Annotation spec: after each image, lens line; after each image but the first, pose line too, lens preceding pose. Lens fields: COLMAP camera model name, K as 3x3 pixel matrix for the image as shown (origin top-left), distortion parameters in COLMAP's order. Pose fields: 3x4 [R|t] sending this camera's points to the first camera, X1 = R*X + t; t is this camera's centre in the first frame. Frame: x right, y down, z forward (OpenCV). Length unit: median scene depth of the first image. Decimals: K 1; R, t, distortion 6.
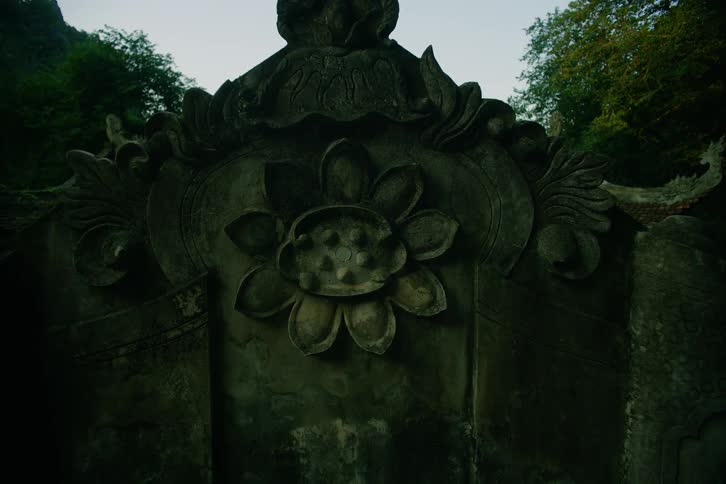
lens RADIAL K [[405.1, 0, 363.0], [0, 405.1, 242.0], [0, 0, 1]] dist [-0.105170, 0.075143]
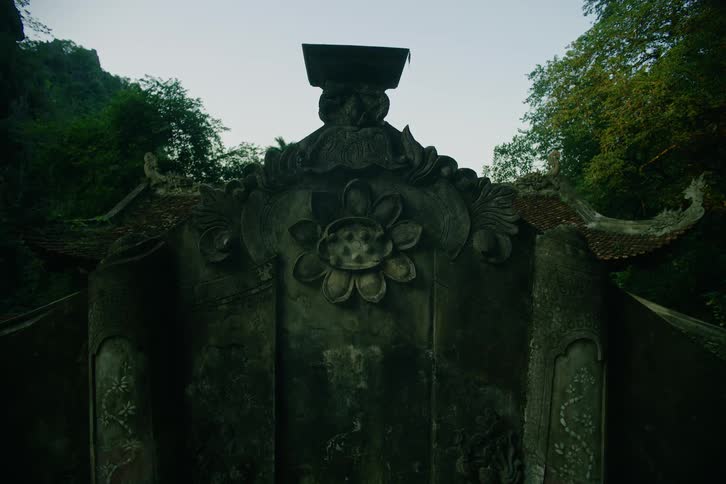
lens RADIAL K [[405.1, 0, 363.0], [0, 405.1, 242.0], [0, 0, 1]] dist [-0.105170, 0.075143]
pose [[0.999445, 0.007468, -0.032466, 0.037855], [-0.010254, 0.996200, -0.086493, 0.161958], [0.031696, 0.086778, 0.995723, -0.699196]]
